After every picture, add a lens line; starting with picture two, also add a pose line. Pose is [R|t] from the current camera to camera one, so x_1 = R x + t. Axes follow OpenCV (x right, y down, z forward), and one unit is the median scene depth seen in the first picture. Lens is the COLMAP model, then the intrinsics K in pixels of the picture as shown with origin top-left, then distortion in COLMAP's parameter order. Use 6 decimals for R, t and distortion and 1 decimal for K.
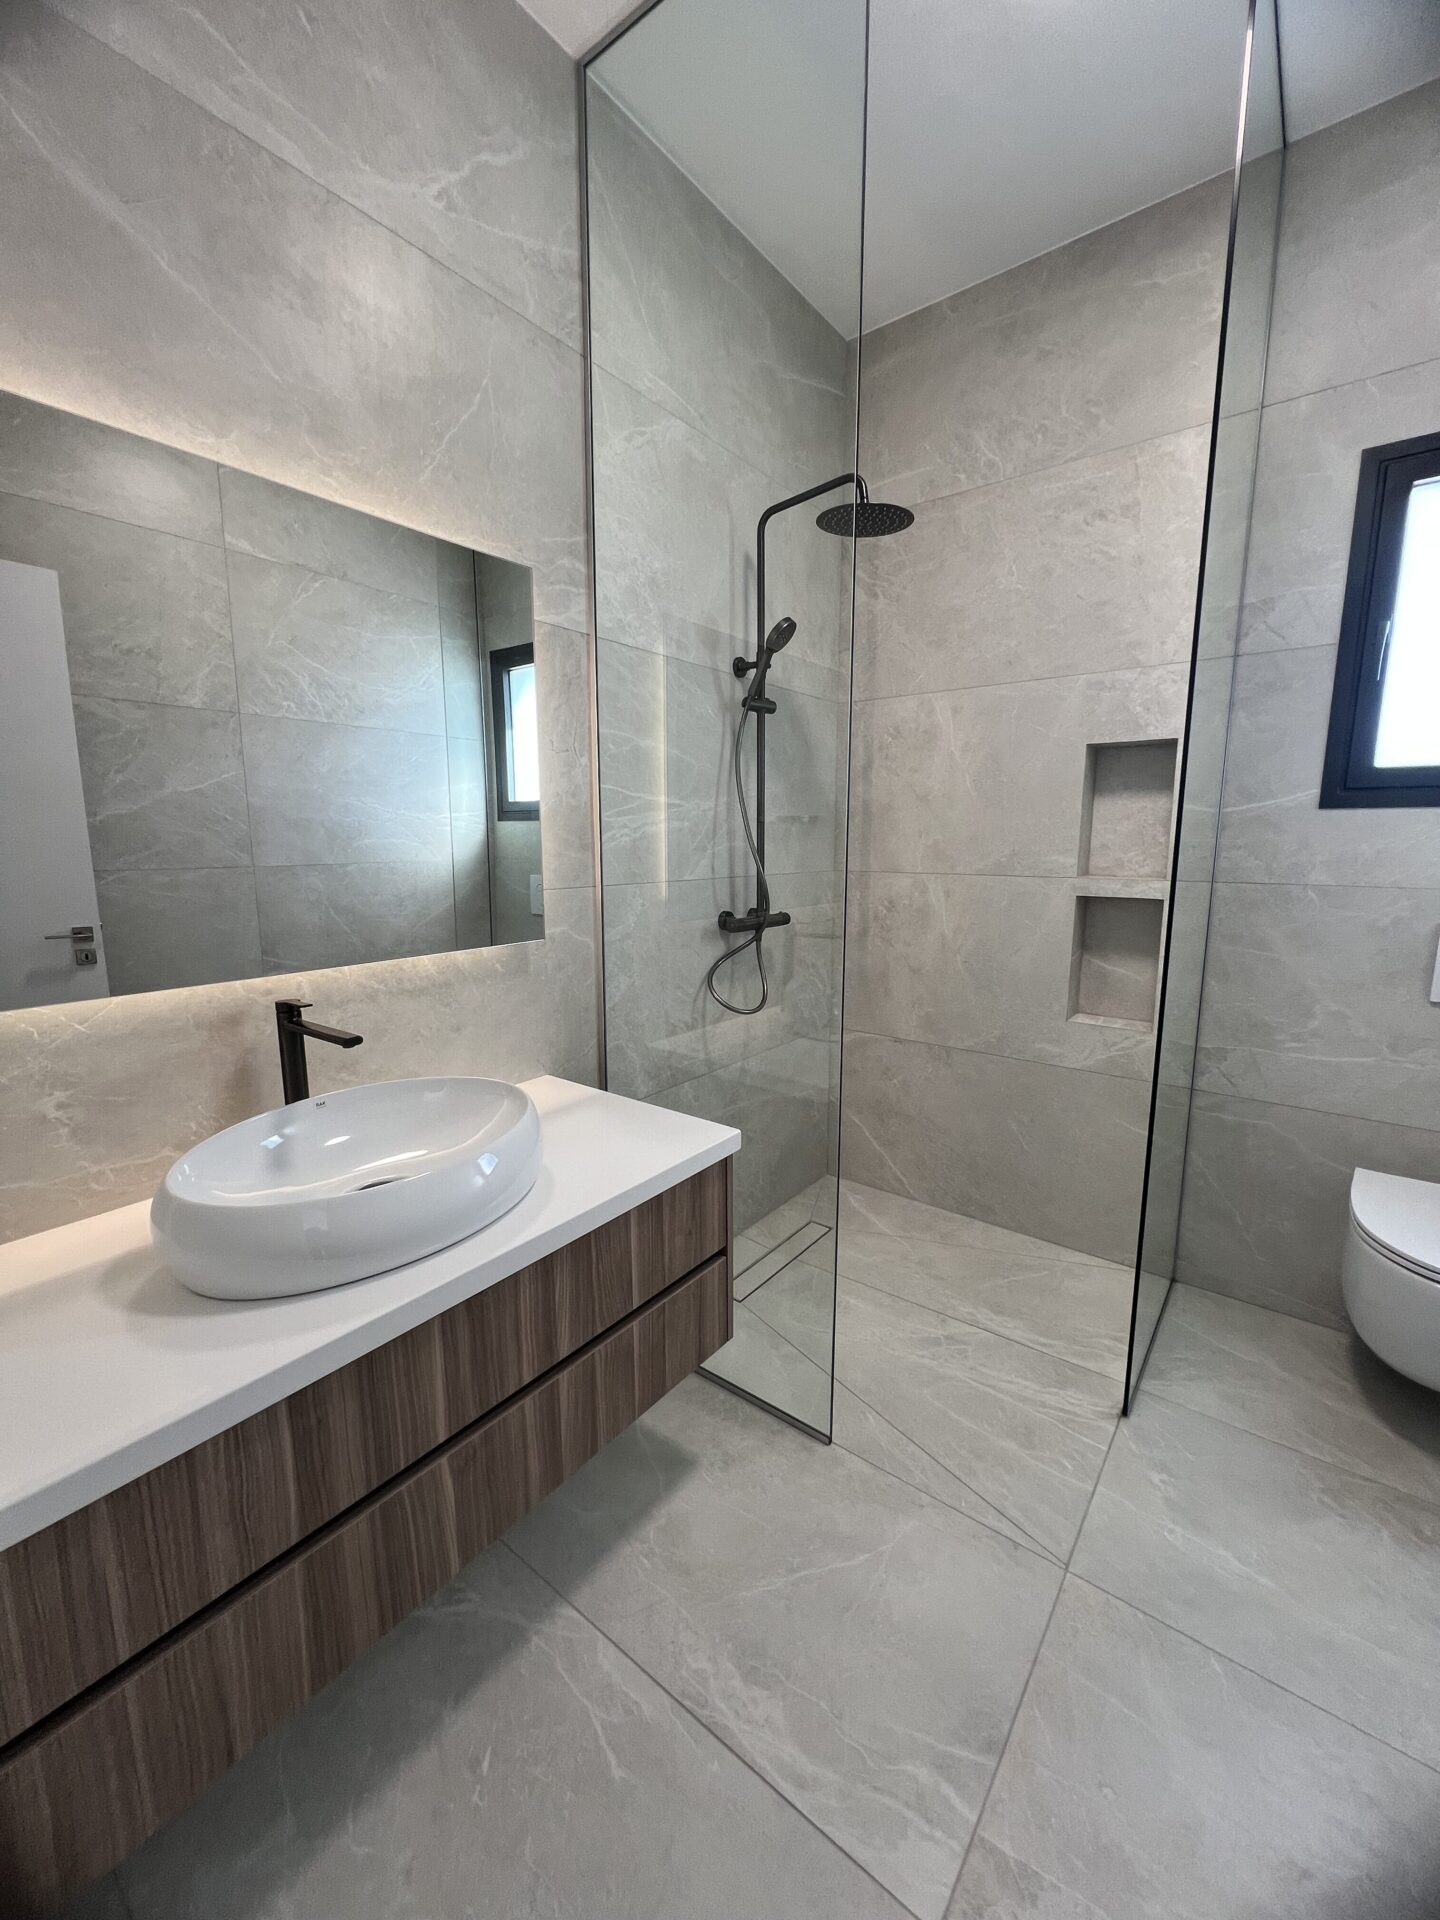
lens RADIAL K [[768.1, 0, 723.5], [0, 768.1, 957.7], [0, 0, 1]] dist [-0.001252, -0.000059]
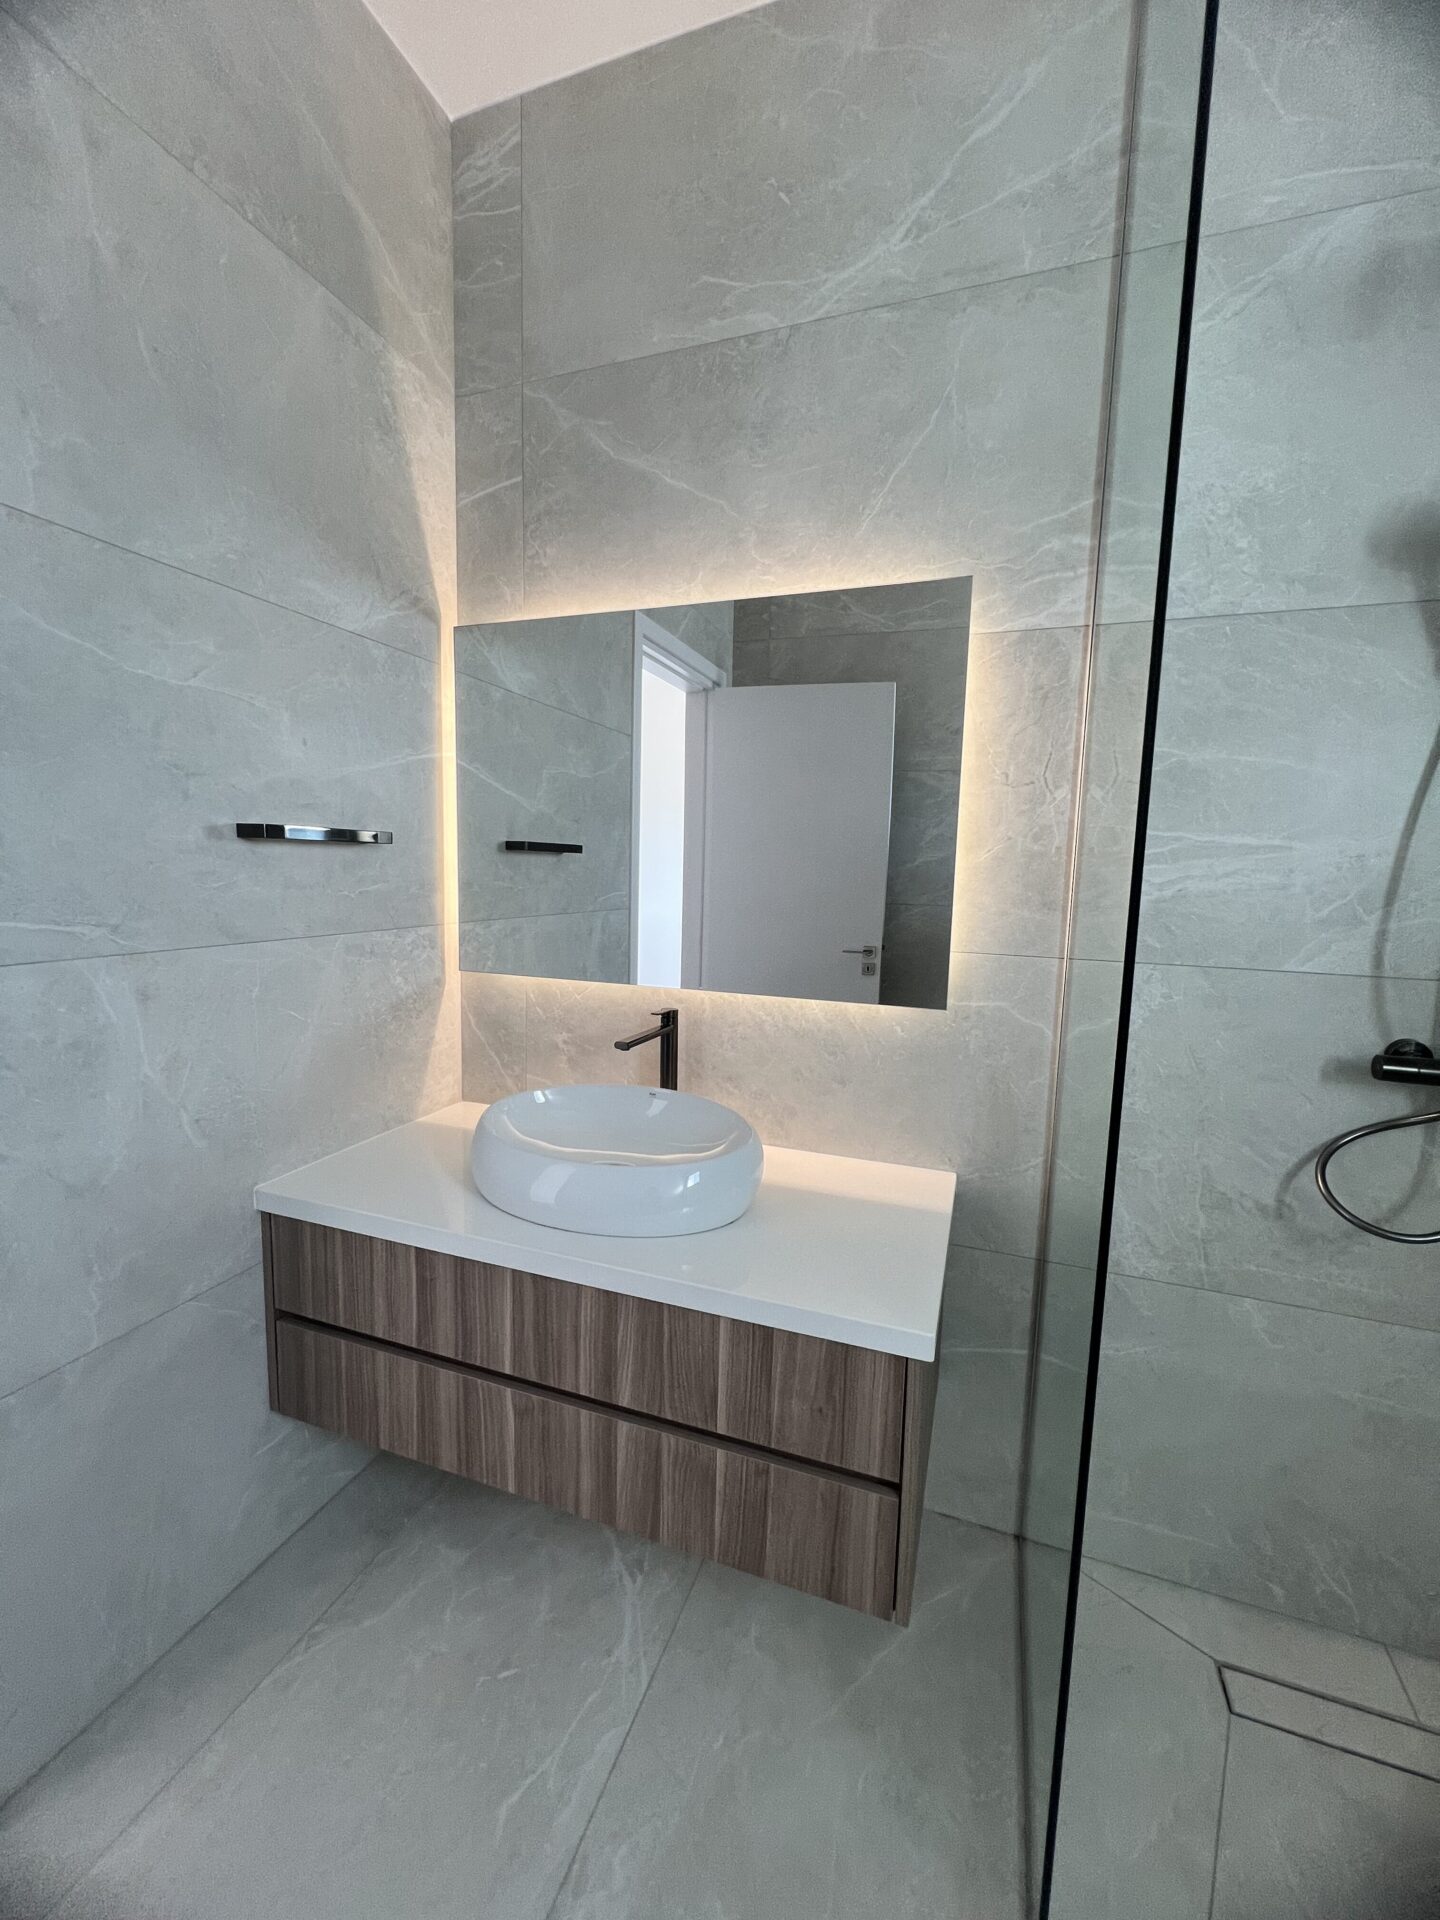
lens RADIAL K [[768.1, 0, 723.4], [0, 768.1, 957.4], [0, 0, 1]] dist [-0.001252, -0.000059]
pose [[0.308203, 0.118671, -0.943890, 0.599482], [-0.172922, 0.982648, 0.067081, -0.118858], [0.935473, 0.142545, 0.323376, 0.613869]]
